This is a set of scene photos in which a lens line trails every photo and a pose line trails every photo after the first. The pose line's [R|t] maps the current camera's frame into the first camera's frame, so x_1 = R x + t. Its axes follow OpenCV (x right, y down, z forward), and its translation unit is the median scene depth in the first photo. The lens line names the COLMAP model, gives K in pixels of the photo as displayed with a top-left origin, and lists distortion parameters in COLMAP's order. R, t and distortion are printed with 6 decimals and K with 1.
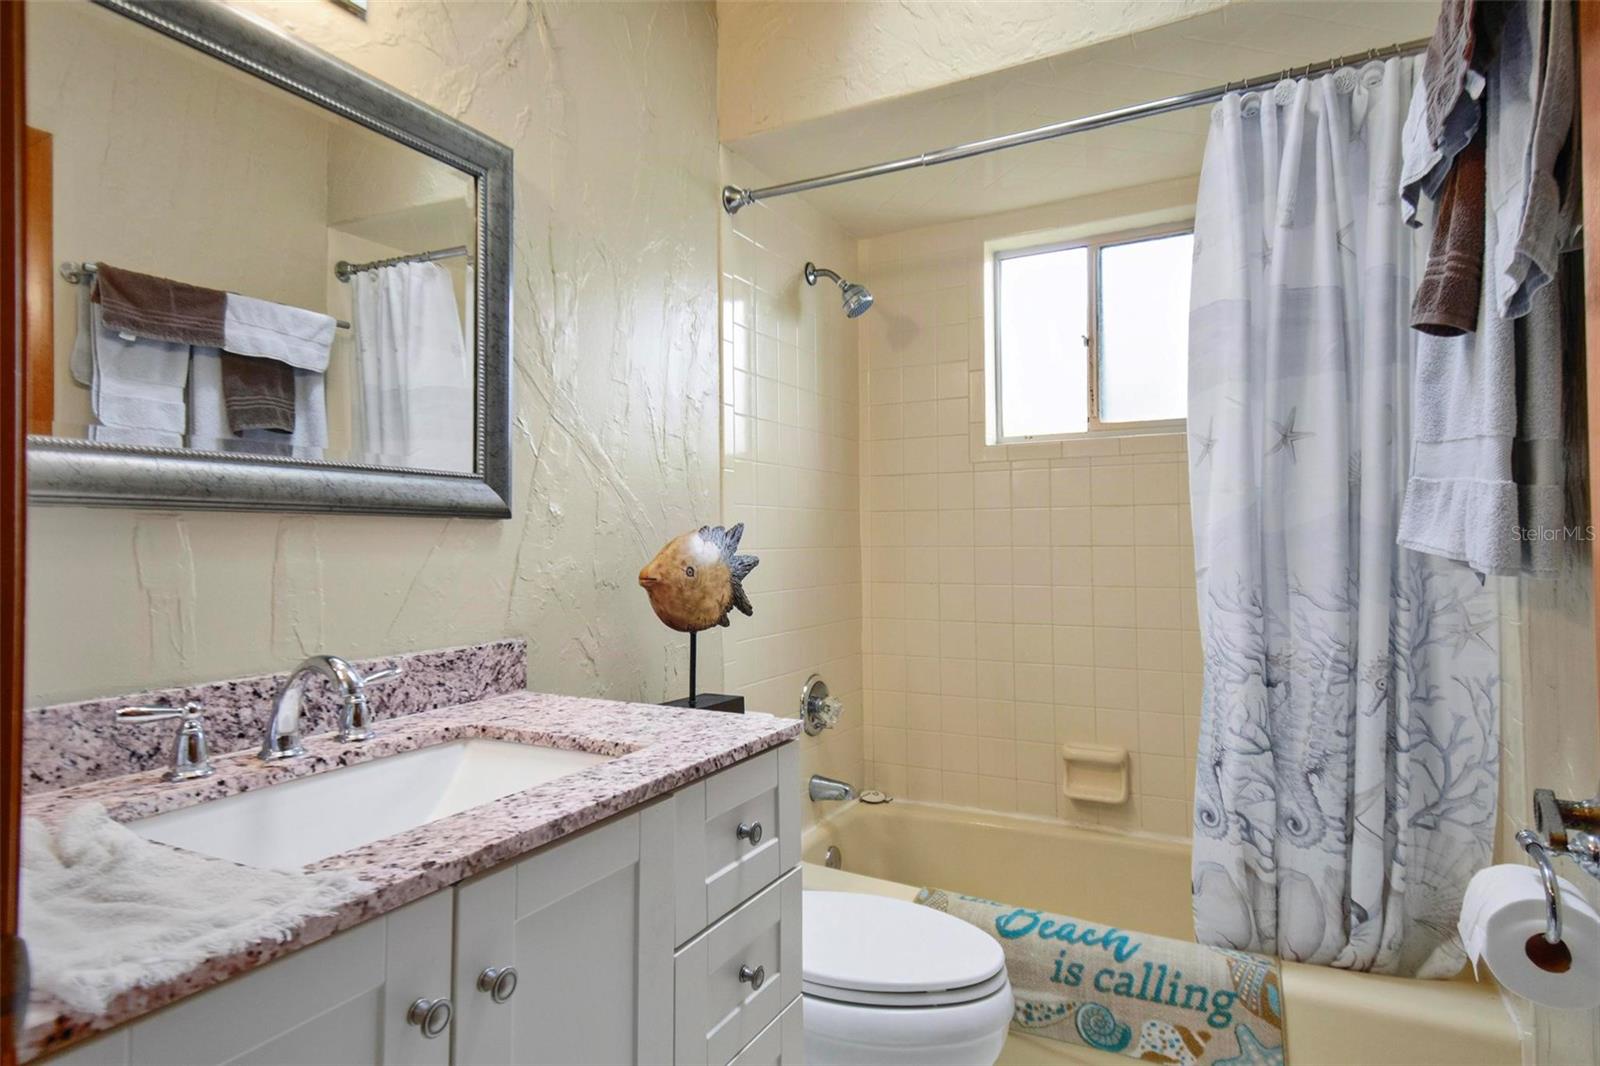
lens RADIAL K [[873.8, 0, 800.0], [0, 873.8, 533.0], [0, 0, 1]] dist [0.000498, 0.000130]
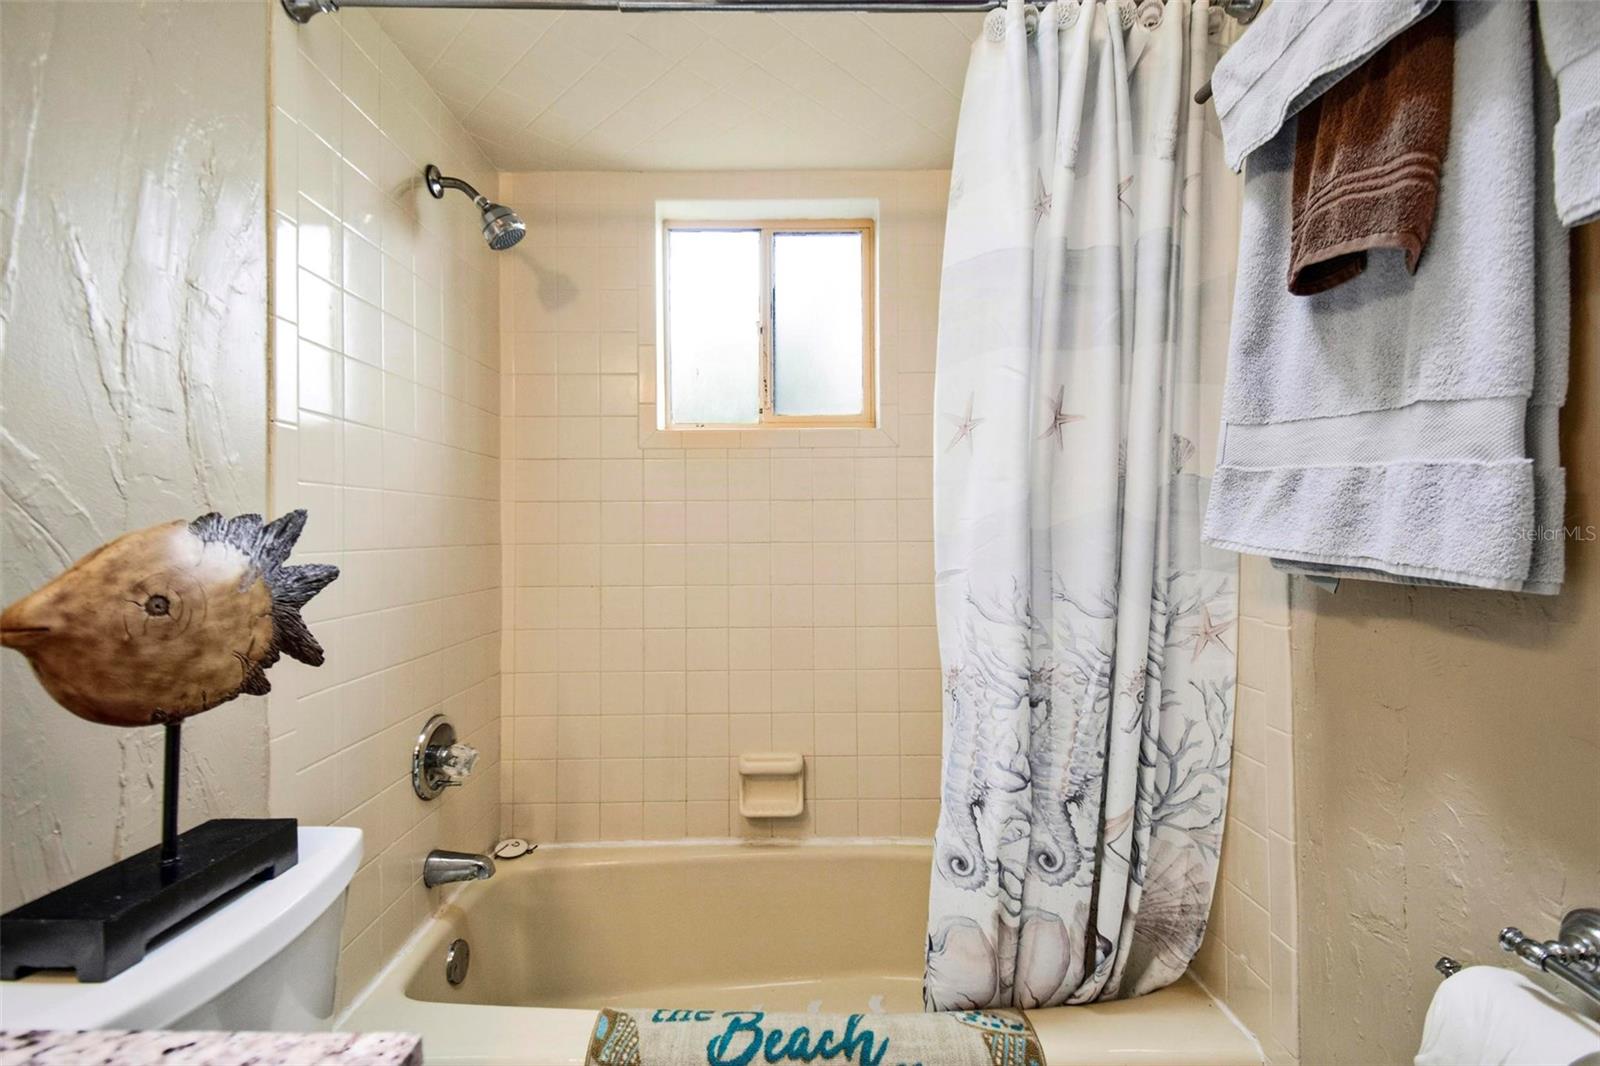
lens RADIAL K [[706.0, 0, 795.7], [0, 706.0, 519.0], [0, 0, 1]] dist [0.031211, -0.000571]
pose [[0.881625, 0.010413, 0.471836, -0.002465], [-0.004160, 0.999889, -0.014292, 0.000372], [-0.471933, 0.010638, 0.881570, 0.468825]]
